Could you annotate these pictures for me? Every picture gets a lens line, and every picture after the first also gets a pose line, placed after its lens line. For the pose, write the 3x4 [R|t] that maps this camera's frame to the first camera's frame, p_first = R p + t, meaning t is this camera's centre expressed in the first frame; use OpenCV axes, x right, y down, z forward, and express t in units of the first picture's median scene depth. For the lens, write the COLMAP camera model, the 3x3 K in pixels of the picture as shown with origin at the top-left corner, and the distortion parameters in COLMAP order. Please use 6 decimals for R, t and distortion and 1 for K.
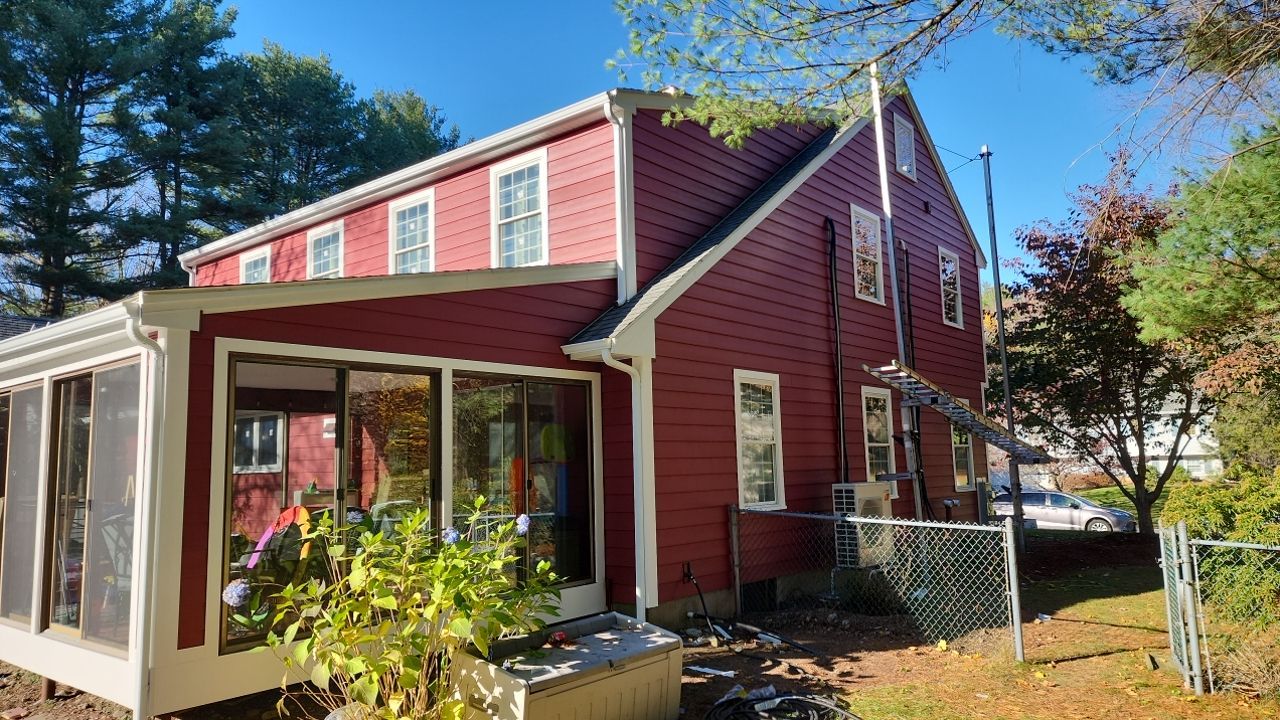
lens RADIAL K [[856.2, 0, 640.0], [0, 856.2, 360.0], [0, 0, 1]] dist [0.054190, -0.001695]
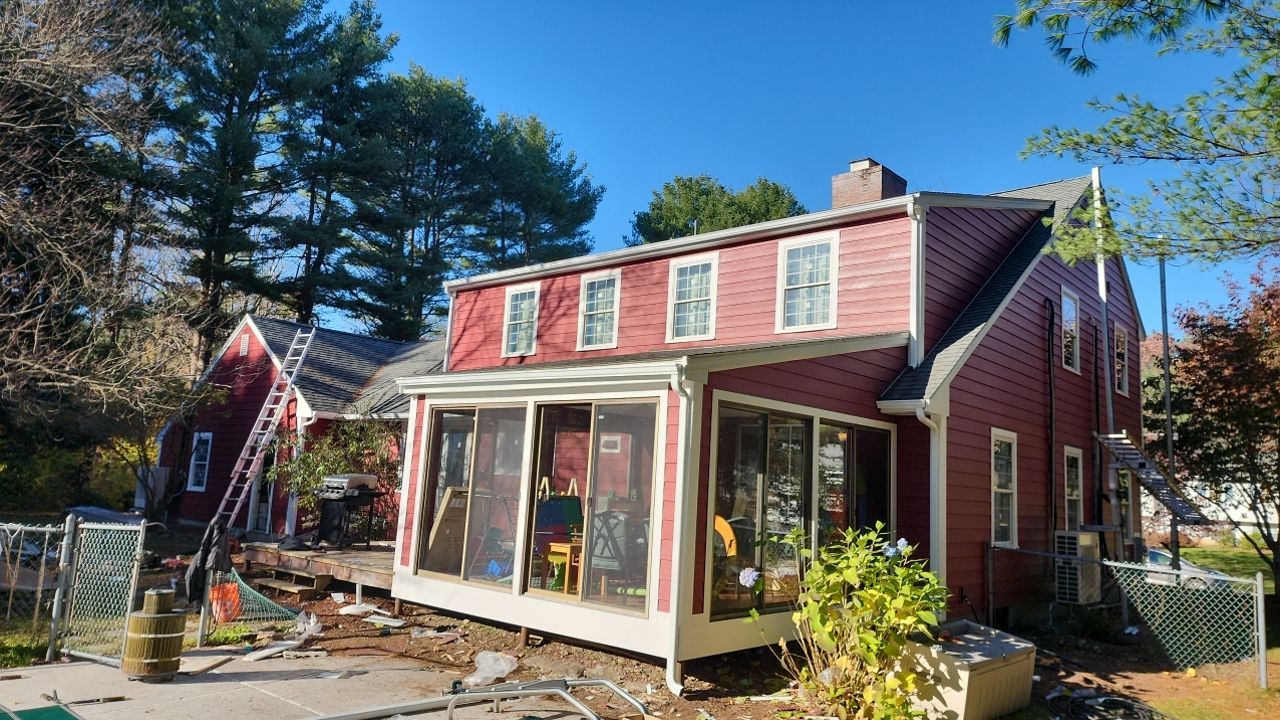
lens RADIAL K [[866.8, 0, 640.0], [0, 866.8, 360.0], [0, 0, 1]] dist [0.105800, -0.089047]
pose [[0.996810, 0.076383, -0.023121, -0.307168], [-0.076786, 0.996902, -0.017063, -0.021174], [0.021746, 0.018784, 0.999587, -0.204161]]
